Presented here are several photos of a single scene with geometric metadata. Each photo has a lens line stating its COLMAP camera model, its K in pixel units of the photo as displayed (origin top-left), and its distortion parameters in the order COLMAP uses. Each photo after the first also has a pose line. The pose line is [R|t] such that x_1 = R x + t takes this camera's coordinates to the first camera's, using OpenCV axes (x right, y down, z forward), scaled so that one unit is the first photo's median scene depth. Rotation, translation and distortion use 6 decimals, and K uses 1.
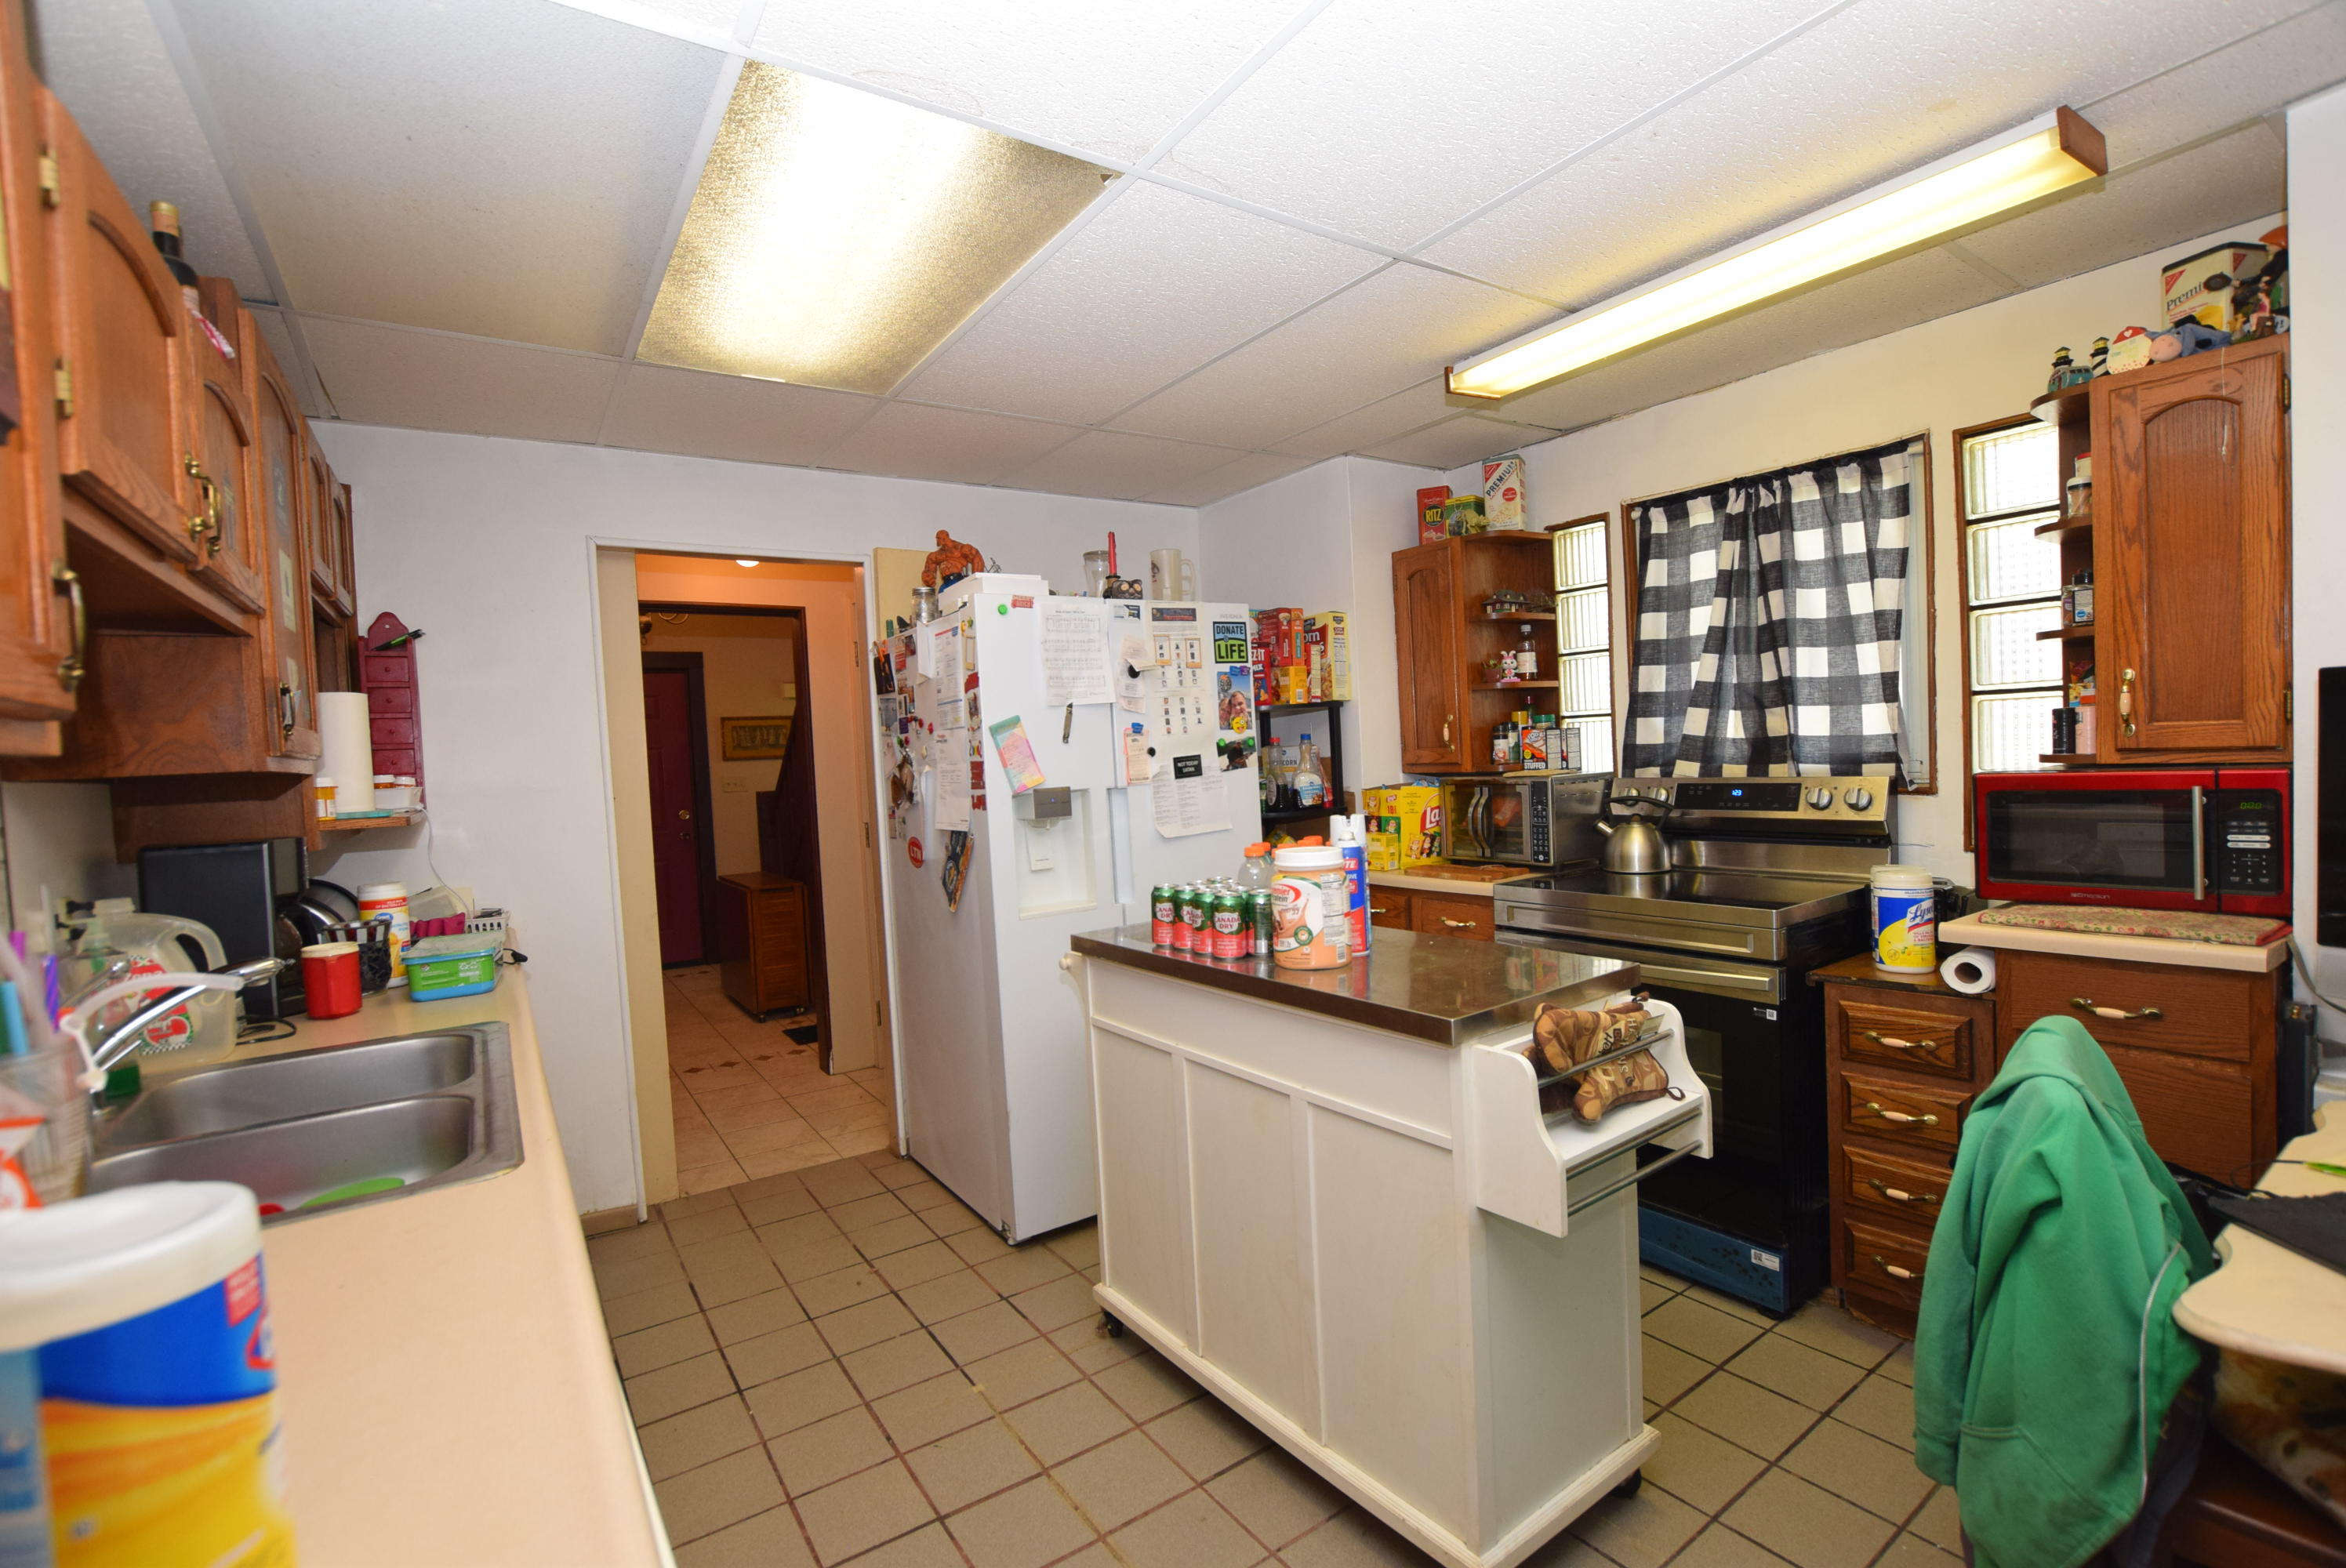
lens RADIAL K [[1023.6, 0, 1177.8], [0, 1023.6, 785.3], [0, 0, 1]] dist [-0.011614, 0.000092]
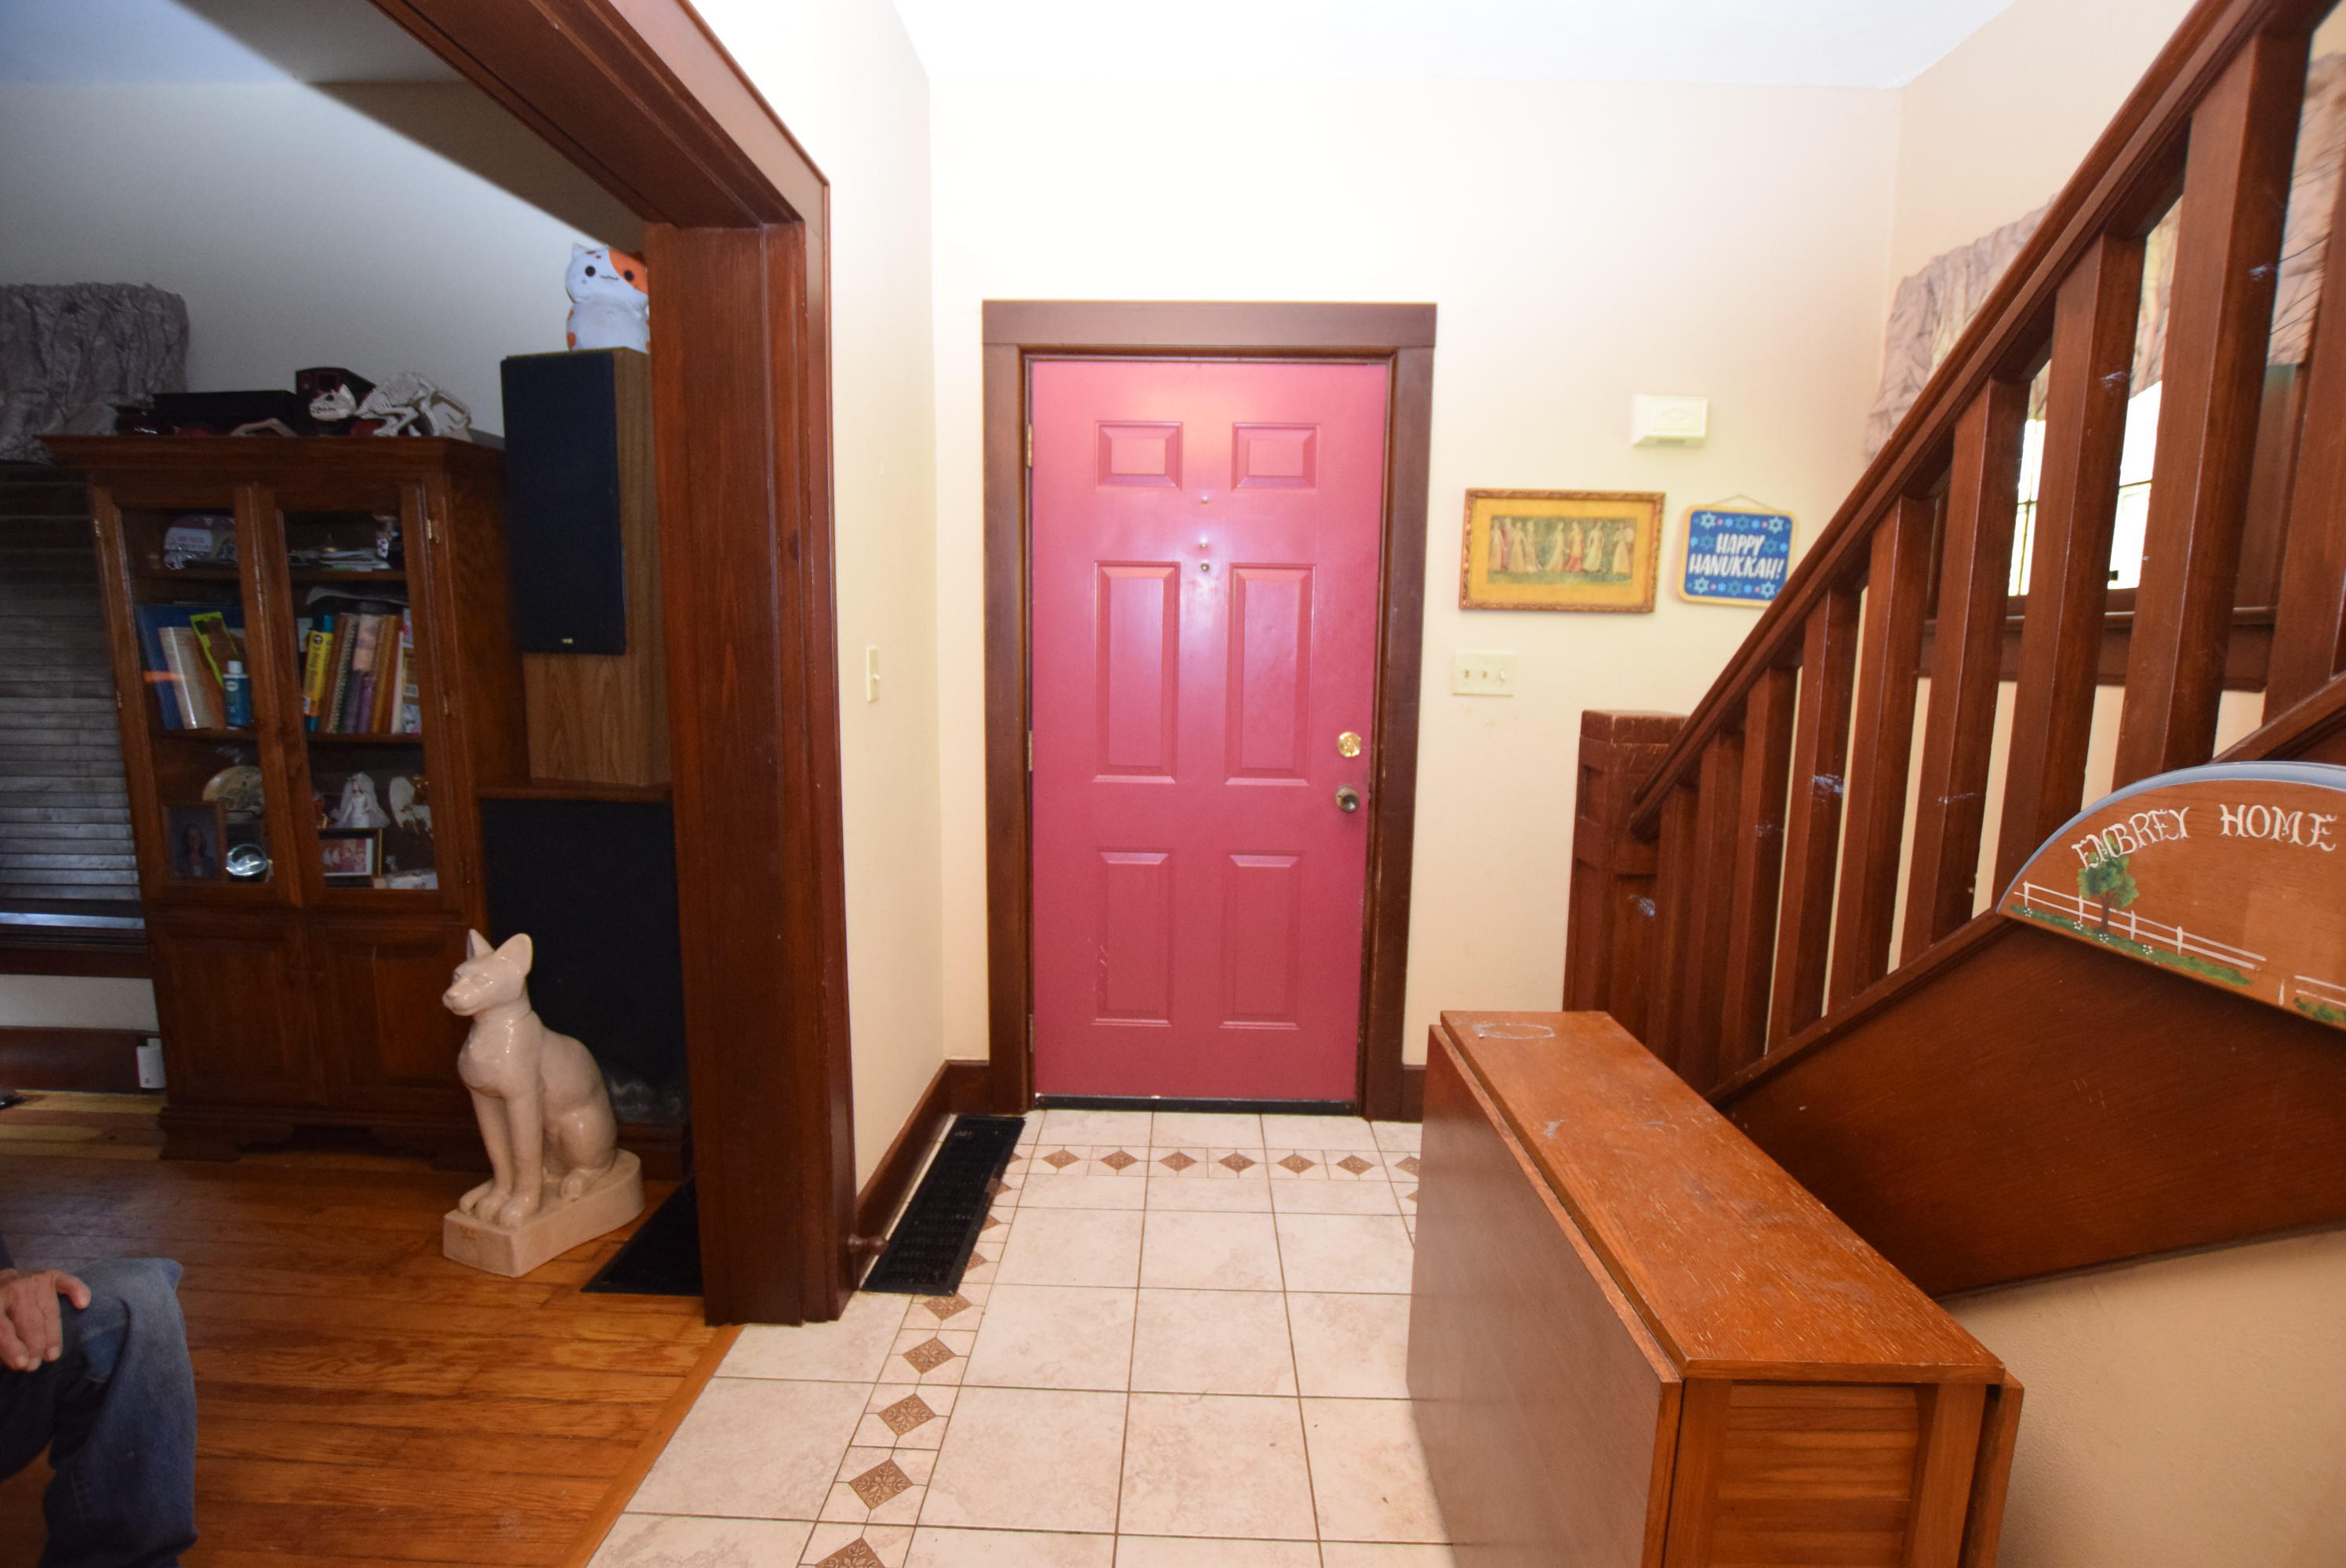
lens RADIAL K [[1023.6, 0, 1174.6], [0, 1023.6, 782.4], [0, 0, 1]] dist [-0.011614, 0.000092]
pose [[0.809009, 0.141940, -0.570401, -0.302669], [-0.075093, 0.987412, 0.139205, -0.005521], [0.582980, -0.069785, 0.809484, 0.622507]]
